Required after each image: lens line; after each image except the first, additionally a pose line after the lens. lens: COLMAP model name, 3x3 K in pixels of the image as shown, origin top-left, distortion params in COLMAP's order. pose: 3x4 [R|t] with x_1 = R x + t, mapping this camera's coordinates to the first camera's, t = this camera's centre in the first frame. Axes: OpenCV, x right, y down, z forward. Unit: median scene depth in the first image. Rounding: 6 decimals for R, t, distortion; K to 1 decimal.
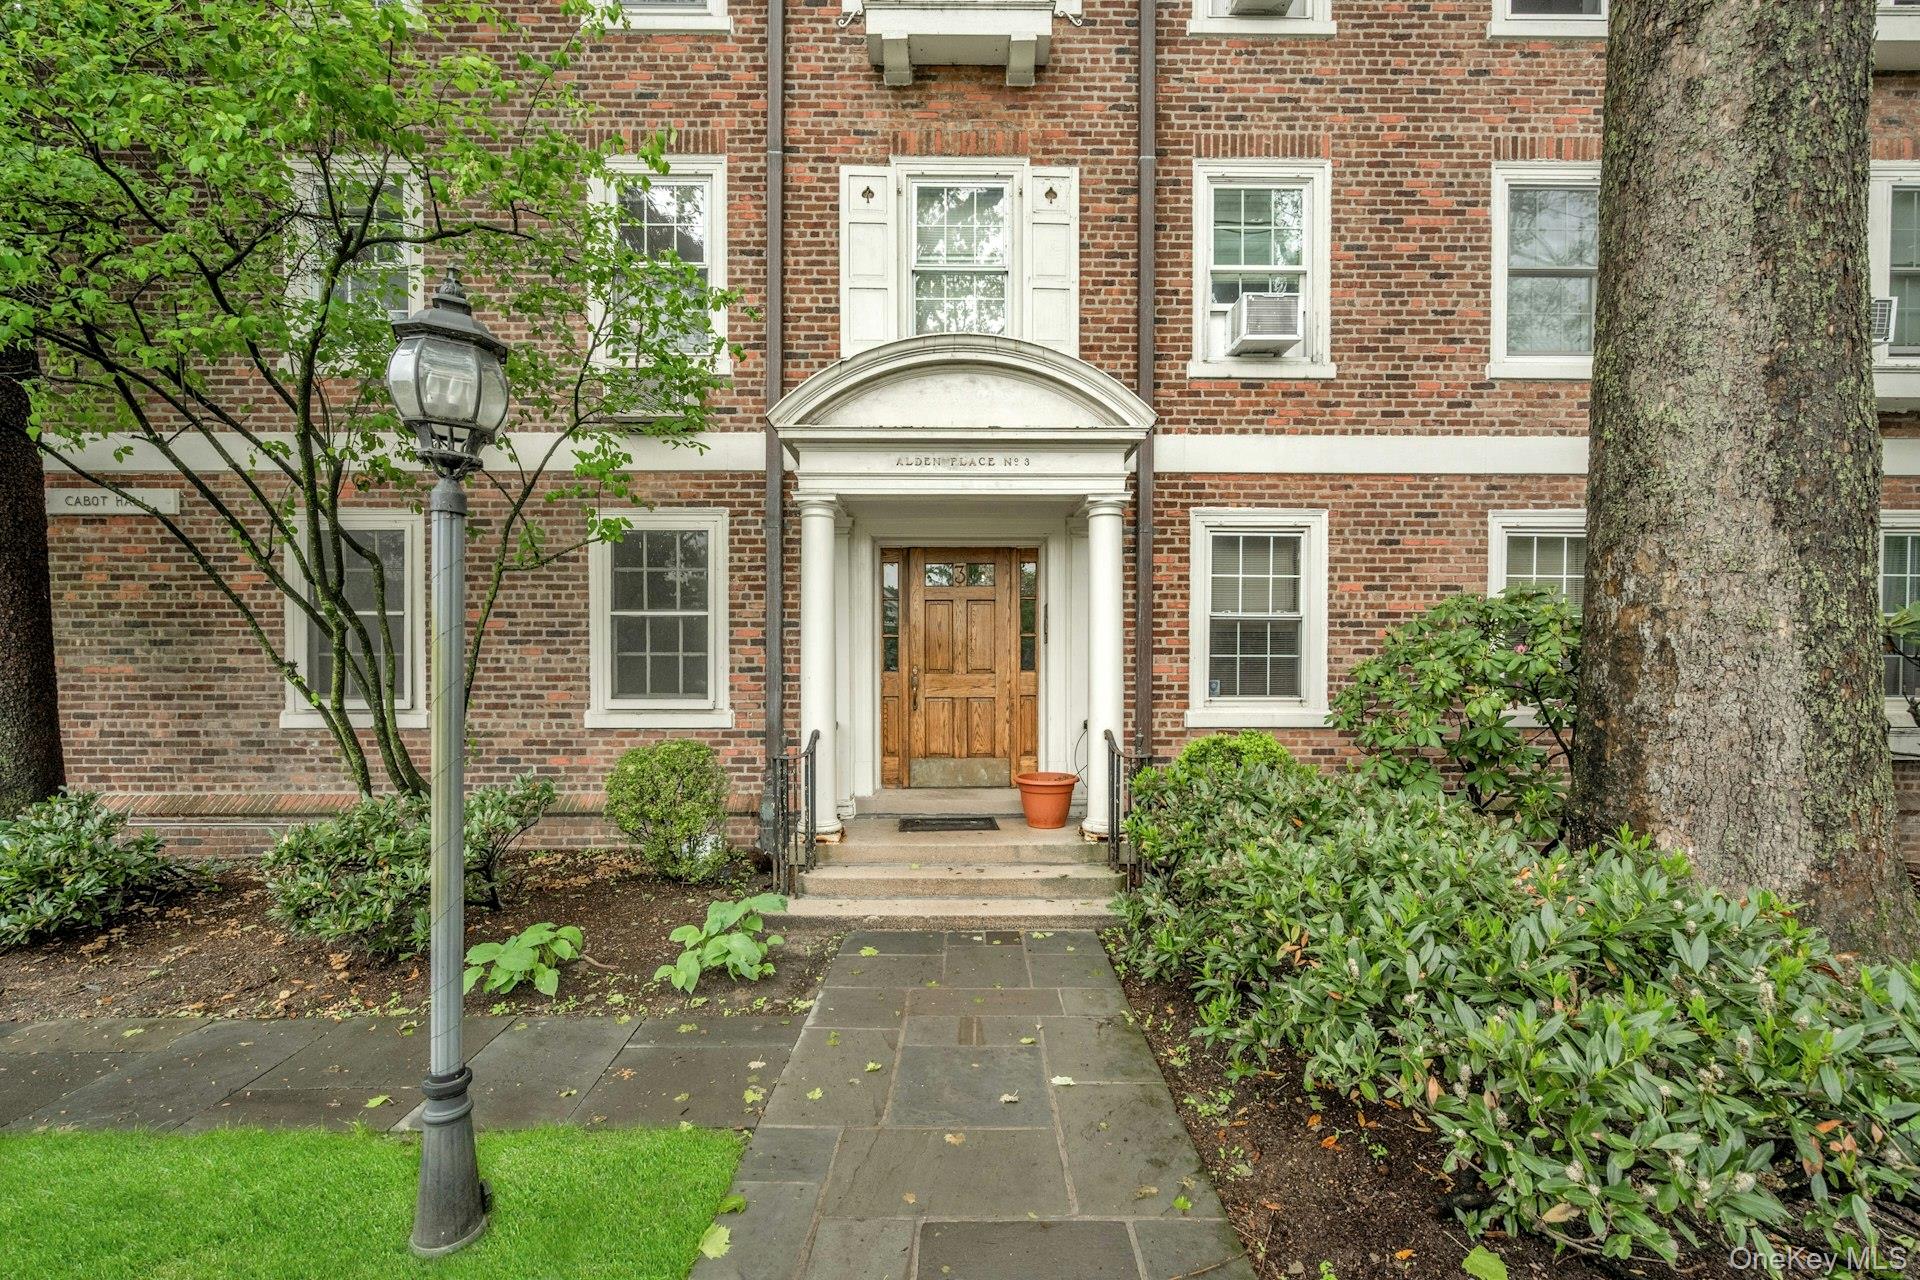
lens RADIAL K [[770.2, 0, 959.9], [0, 770.2, 677.1], [0, 0, 1]] dist [-0.001761, -0.000215]
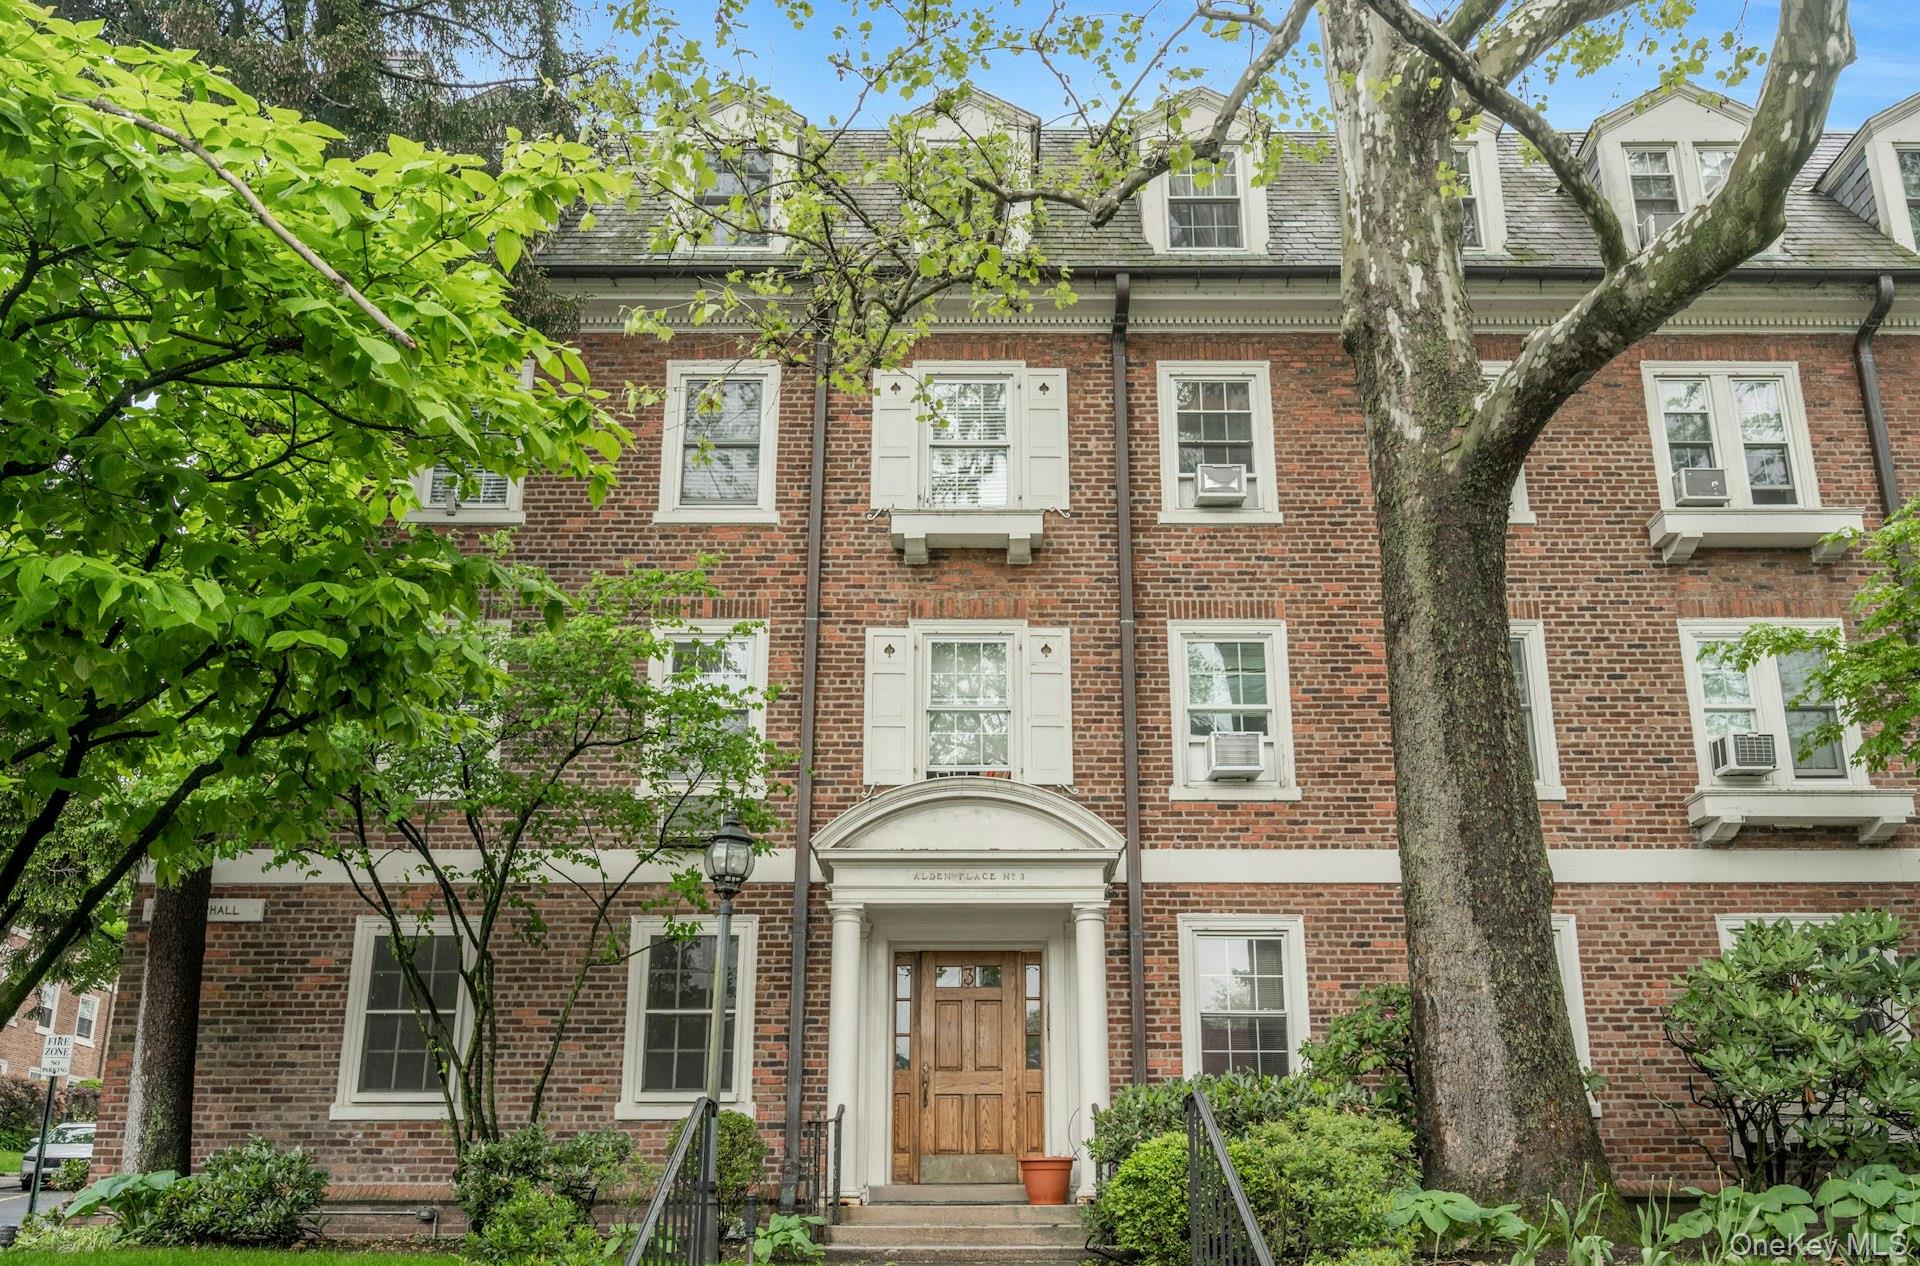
lens RADIAL K [[1900.5, 0, 960.0], [0, 1900.5, 633.0], [0, 0, 1]] dist [-0.010233, -0.000060]
pose [[0.999762, -0.005803, -0.021031, 0.048137], [-0.002156, 0.932982, -0.359917, 0.385541], [0.021710, 0.359877, 0.932747, -1.693416]]
